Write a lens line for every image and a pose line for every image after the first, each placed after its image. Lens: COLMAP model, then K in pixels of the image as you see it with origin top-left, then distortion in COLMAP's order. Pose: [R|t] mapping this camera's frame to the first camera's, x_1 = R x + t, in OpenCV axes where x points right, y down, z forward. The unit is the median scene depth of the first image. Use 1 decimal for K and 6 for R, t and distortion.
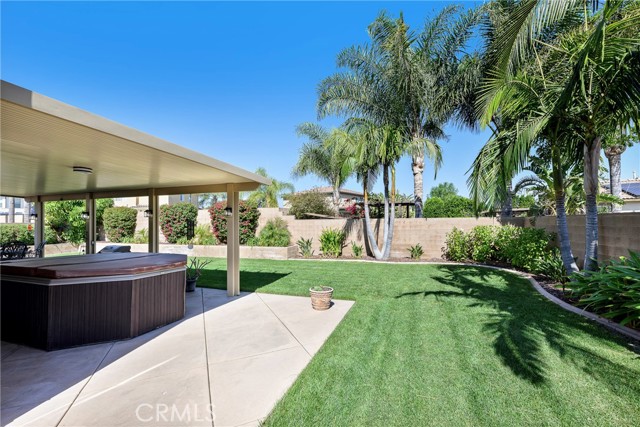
lens RADIAL K [[288.2, 0, 319.6], [0, 288.2, 217.6], [0, 0, 1]] dist [-0.001812, -0.000221]
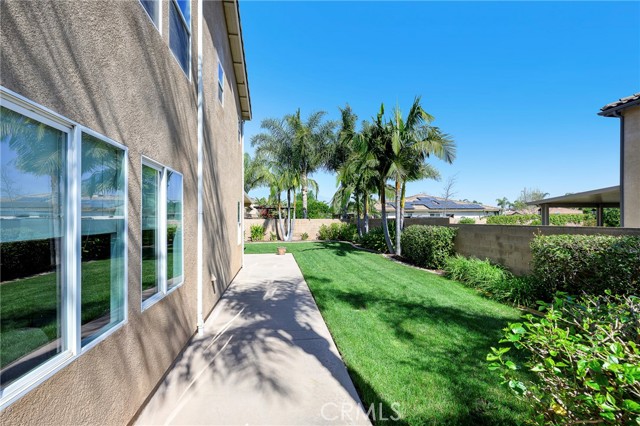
lens RADIAL K [[288.2, 0, 319.6], [0, 288.2, 217.1], [0, 0, 1]] dist [-0.001812, -0.000221]
pose [[0.892848, 0.013311, 0.450162, -0.425295], [-0.013958, 0.999901, -0.001883, -0.007601], [-0.450142, -0.004602, 0.892945, -0.731193]]
